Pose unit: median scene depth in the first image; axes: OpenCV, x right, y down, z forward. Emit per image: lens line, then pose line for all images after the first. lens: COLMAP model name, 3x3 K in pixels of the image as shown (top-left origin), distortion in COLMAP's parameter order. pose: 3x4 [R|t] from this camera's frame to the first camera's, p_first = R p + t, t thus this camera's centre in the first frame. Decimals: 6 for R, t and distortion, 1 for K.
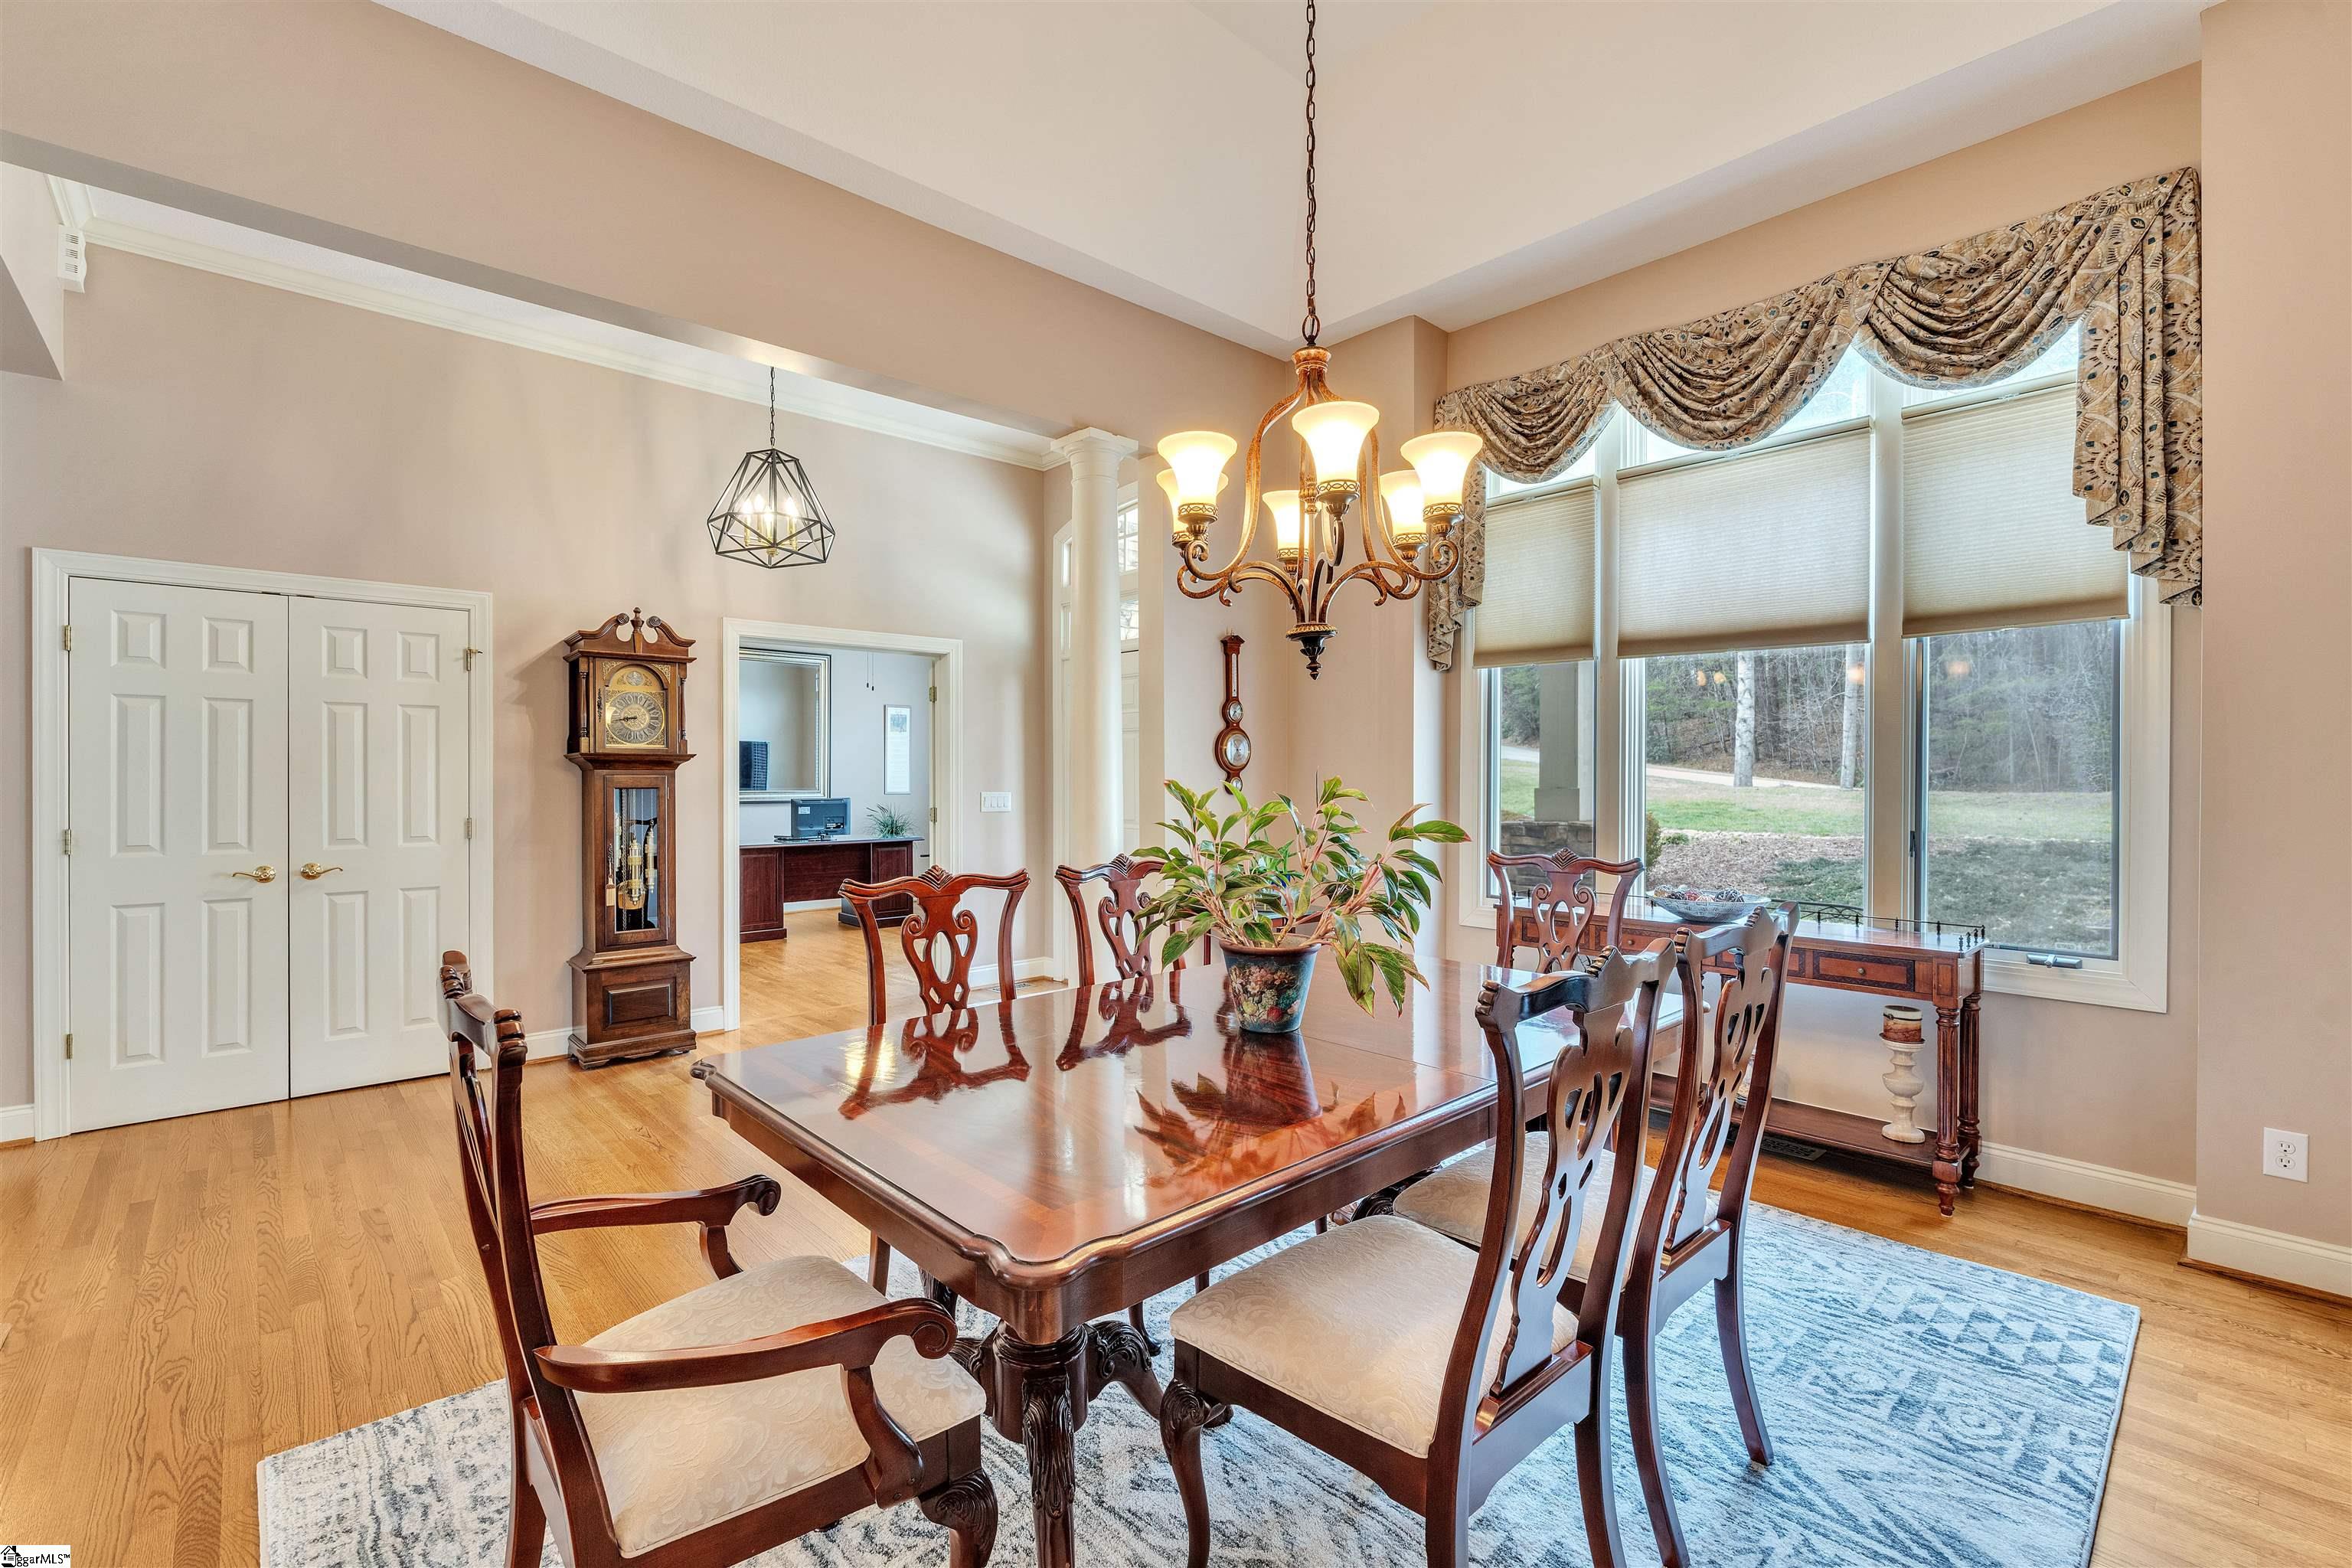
lens RADIAL K [[1045.4, 0, 1175.5], [0, 1045.4, 794.1], [0, 0, 1]] dist [-0.001060, -0.000253]
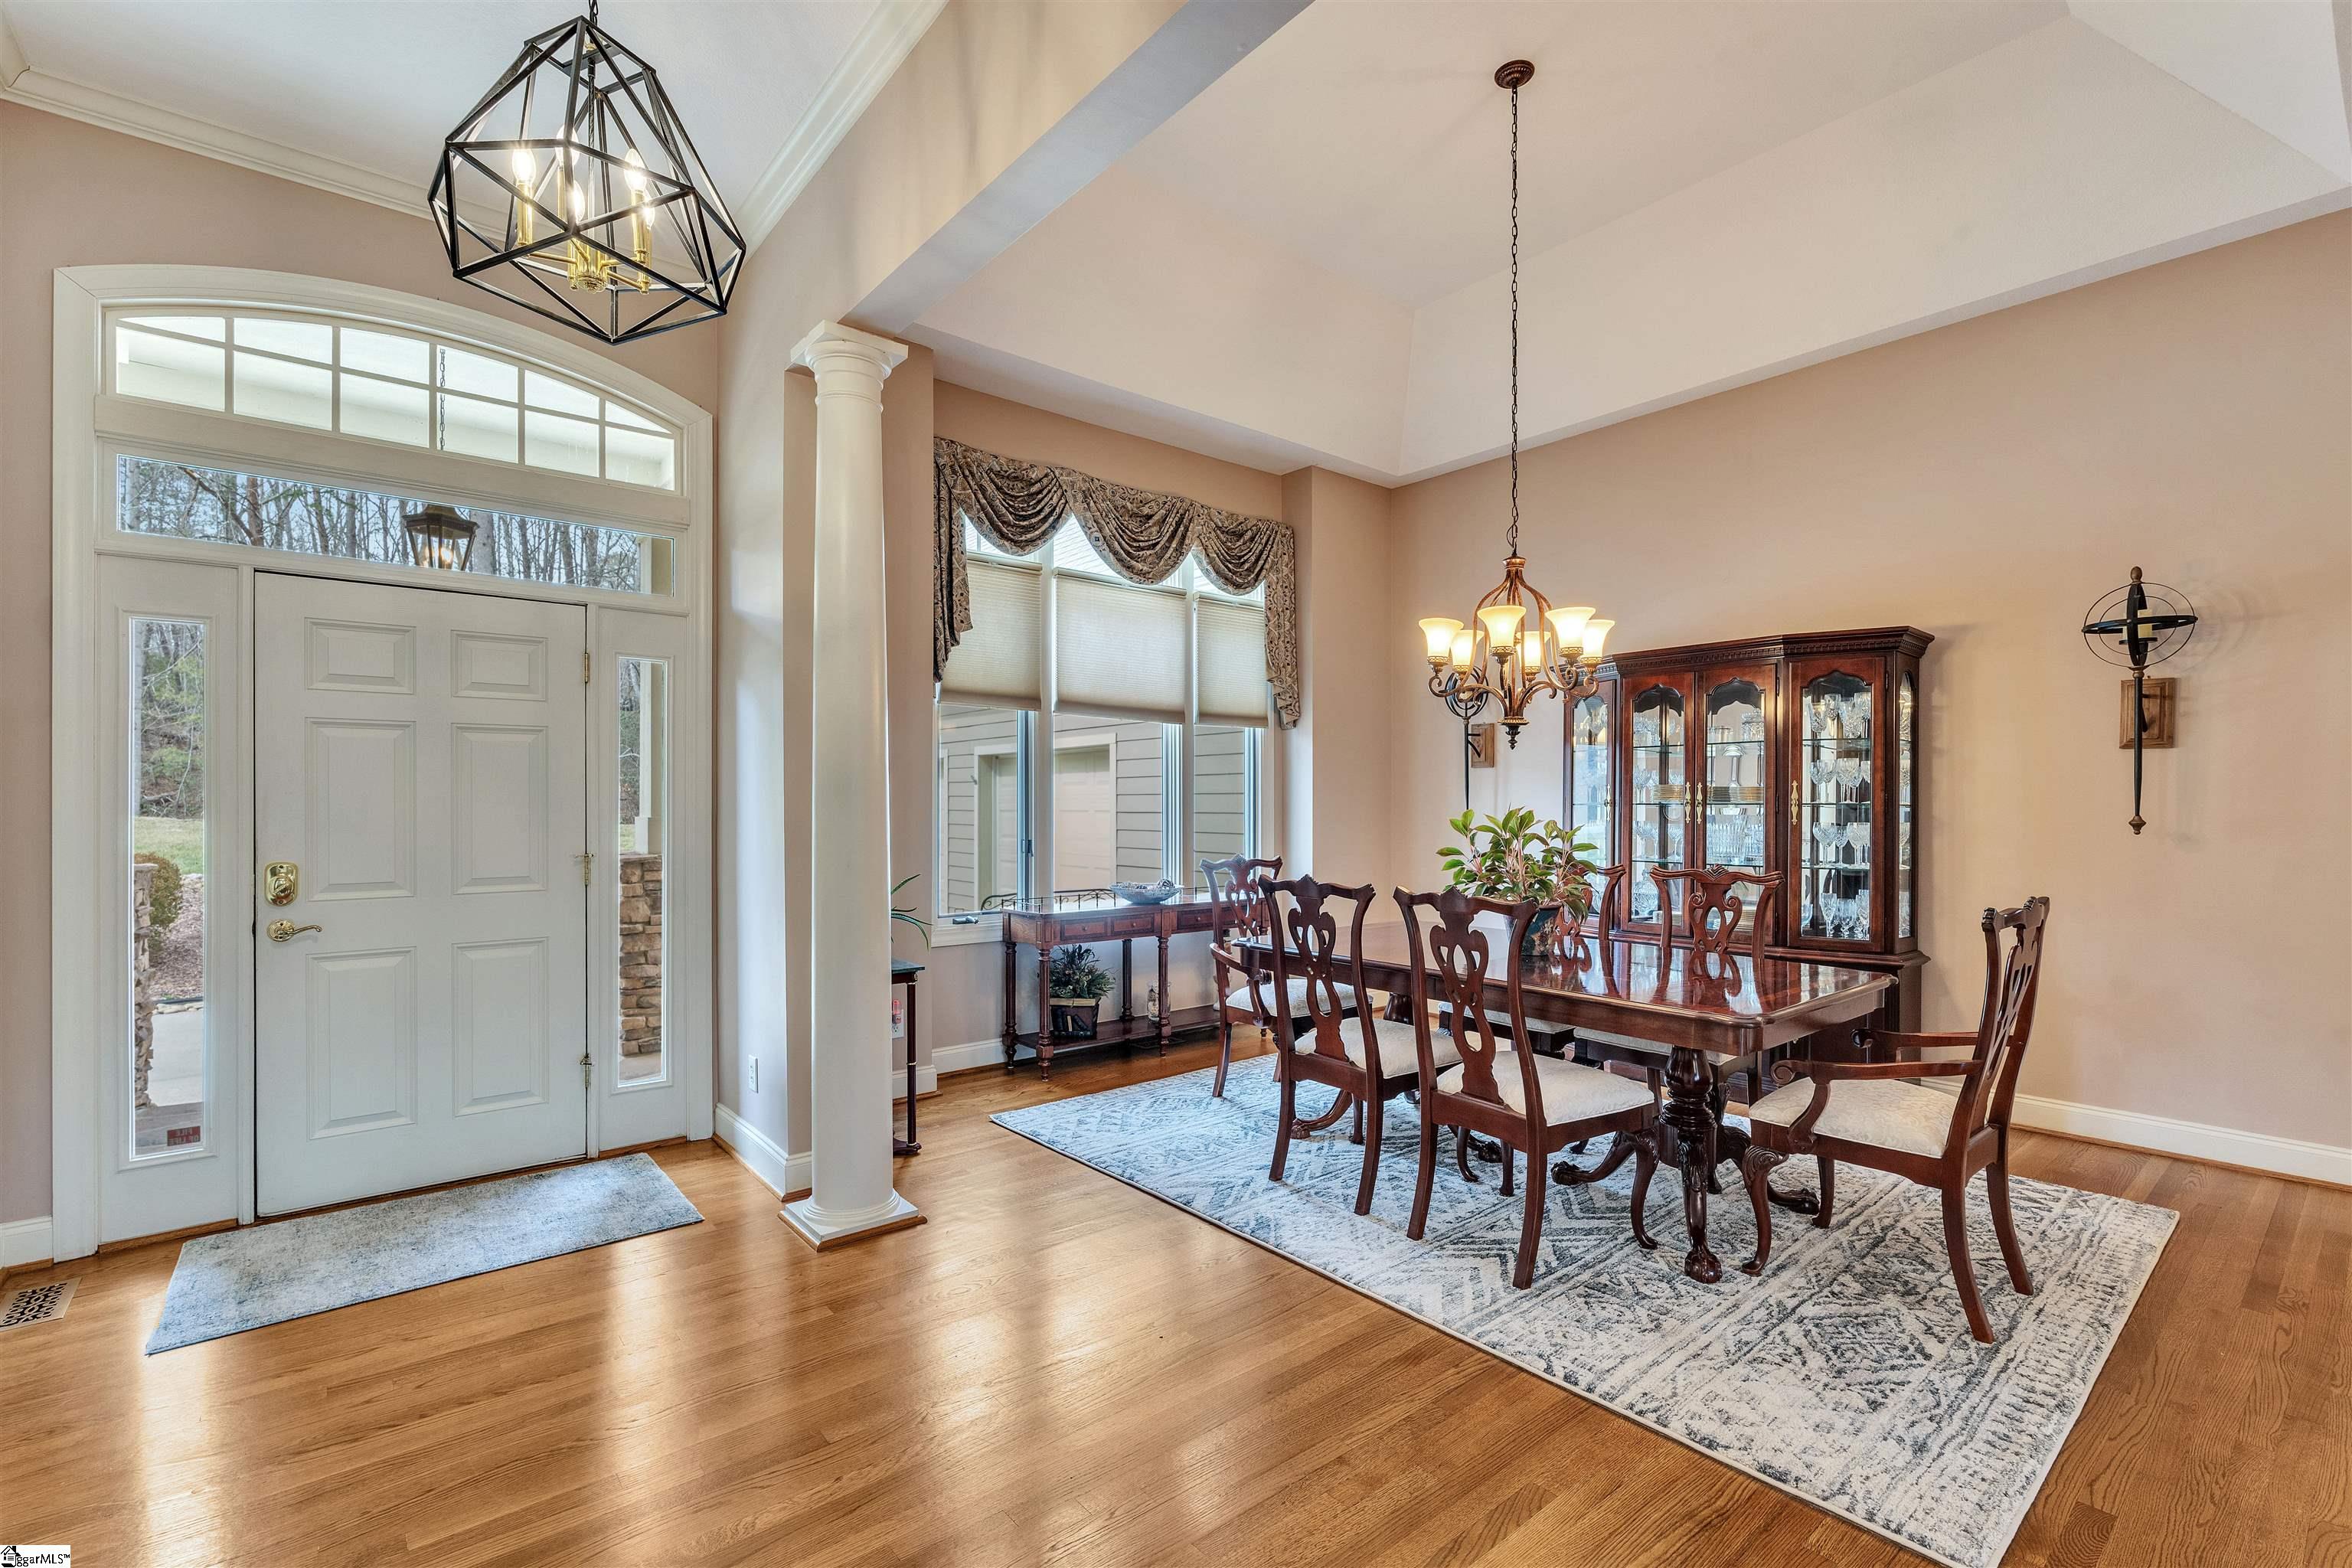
lens RADIAL K [[1045.4, 0, 1175.5], [0, 1045.4, 794.1], [0, 0, 1]] dist [-0.001060, -0.000253]
pose [[0.046497, -0.004578, 0.998908, -1.063708], [0.002345, 0.999987, 0.004473, -0.038350], [-0.998916, 0.002134, 0.046507, 0.966907]]
